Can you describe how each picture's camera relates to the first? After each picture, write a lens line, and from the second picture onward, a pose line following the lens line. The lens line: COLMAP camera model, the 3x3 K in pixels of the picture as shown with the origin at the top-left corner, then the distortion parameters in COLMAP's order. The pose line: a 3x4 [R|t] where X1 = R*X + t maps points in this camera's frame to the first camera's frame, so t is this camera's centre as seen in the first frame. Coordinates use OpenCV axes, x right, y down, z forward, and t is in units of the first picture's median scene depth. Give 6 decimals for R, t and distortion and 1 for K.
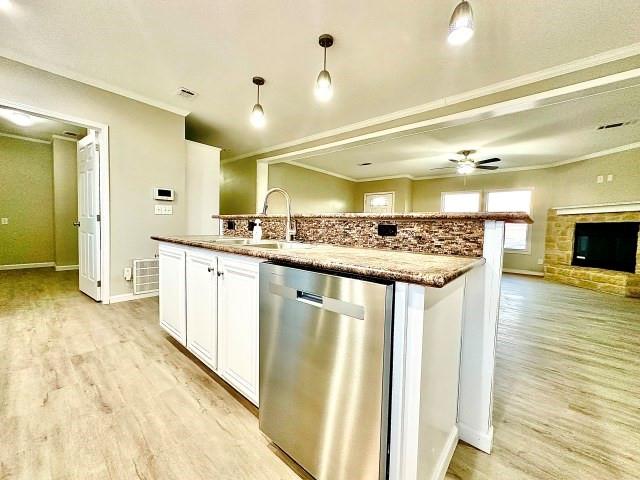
lens RADIAL K [[257.6, 0, 319.1], [0, 257.6, 239.6], [0, 0, 1]] dist [-0.002149, 0.000267]
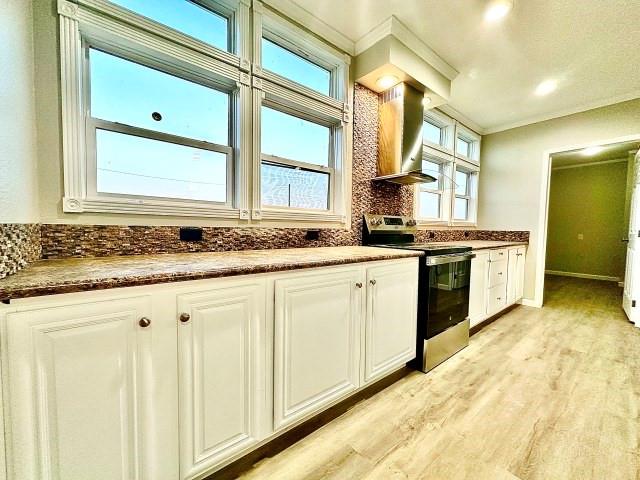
lens RADIAL K [[257.6, 0, 318.3], [0, 257.6, 241.3], [0, 0, 1]] dist [-0.002149, 0.000267]
pose [[-0.174410, 0.021568, -0.984437, 0.461883], [-0.075505, 0.996524, 0.035210, -0.000914], [0.981774, 0.080471, -0.172175, 0.028518]]
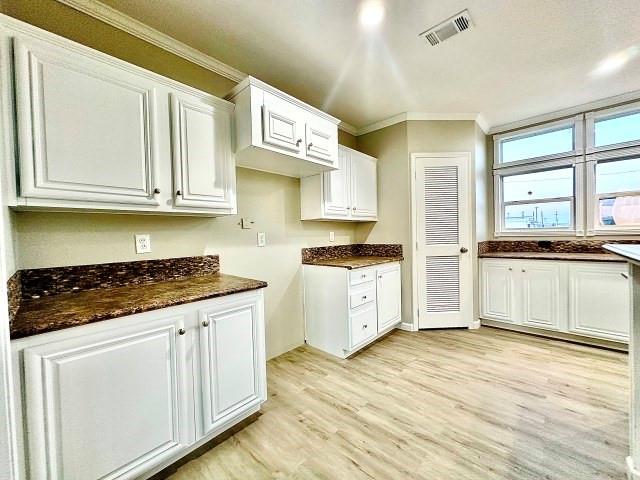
lens RADIAL K [[257.6, 0, 320.1], [0, 257.6, 237.1], [0, 0, 1]] dist [-0.002149, 0.000267]
pose [[-0.999562, -0.003823, 0.029331, 1.249327], [-0.002007, 0.998094, 0.061676, -0.122131], [-0.029511, 0.061590, -0.997665, 1.345499]]
